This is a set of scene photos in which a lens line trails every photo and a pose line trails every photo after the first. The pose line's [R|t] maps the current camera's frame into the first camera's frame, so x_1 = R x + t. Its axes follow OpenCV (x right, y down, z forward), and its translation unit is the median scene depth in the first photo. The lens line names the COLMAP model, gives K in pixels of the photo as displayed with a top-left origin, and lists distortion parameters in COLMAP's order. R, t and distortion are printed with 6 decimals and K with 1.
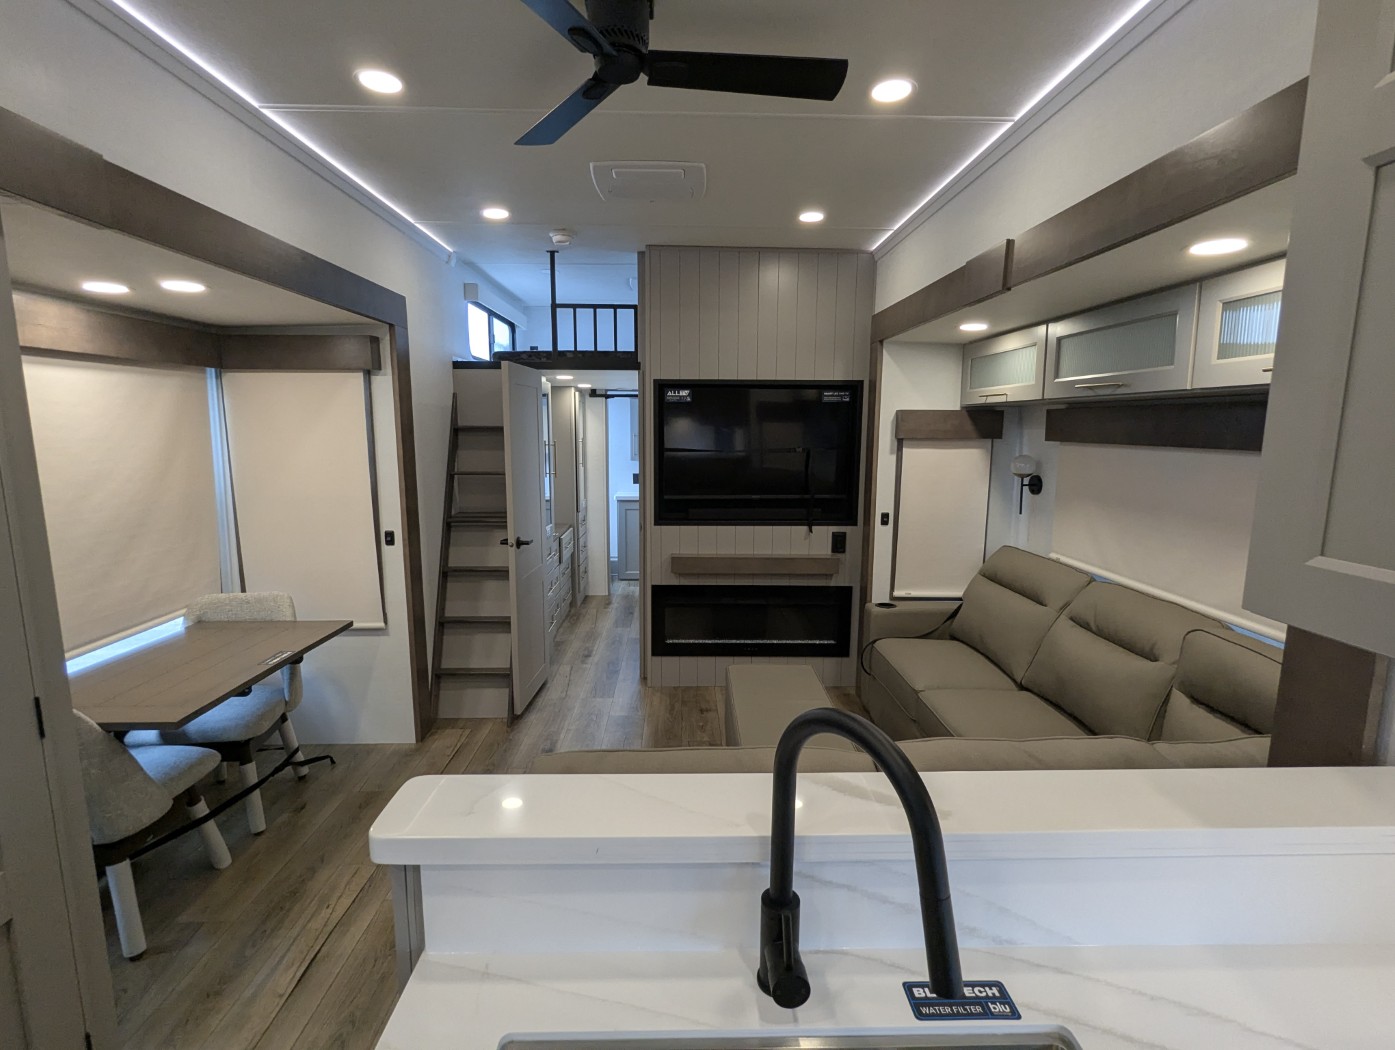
lens RADIAL K [[664.6, 0, 698.7], [0, 664.6, 522.1], [0, 0, 1]] dist [-0.003077, 0.002419]
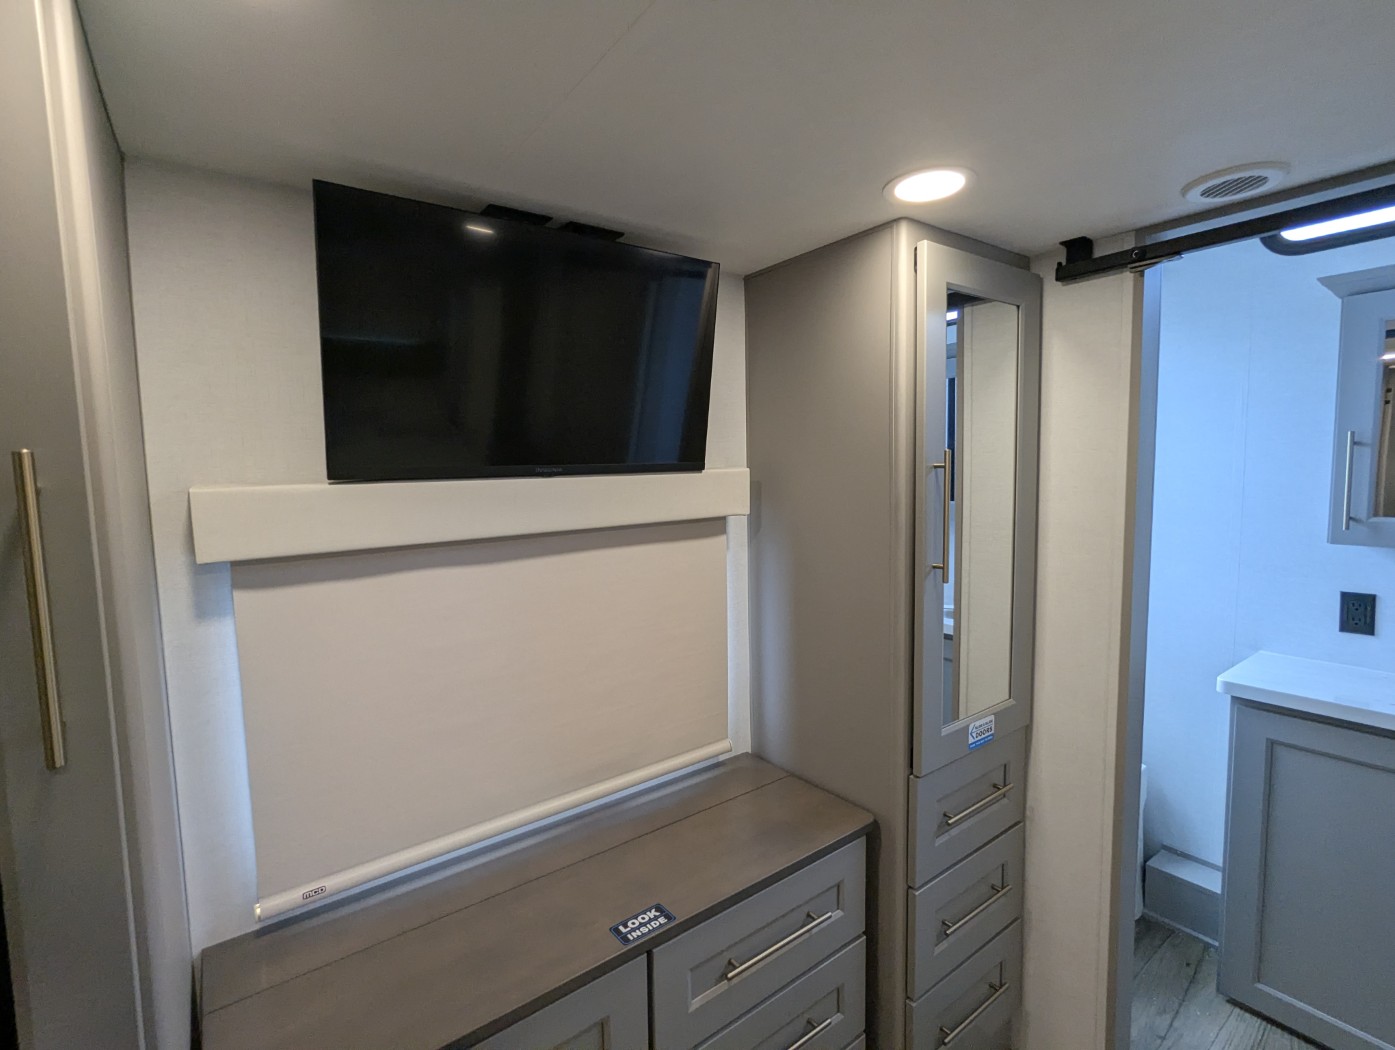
lens RADIAL K [[664.6, 0, 692.9], [0, 664.6, 526.5], [0, 0, 1]] dist [-0.003077, 0.002419]
pose [[0.570849, 0.051269, -0.819453, -0.063613], [-0.108043, 0.994060, -0.013072, -0.138204], [0.813915, 0.095998, 0.572998, 1.303253]]
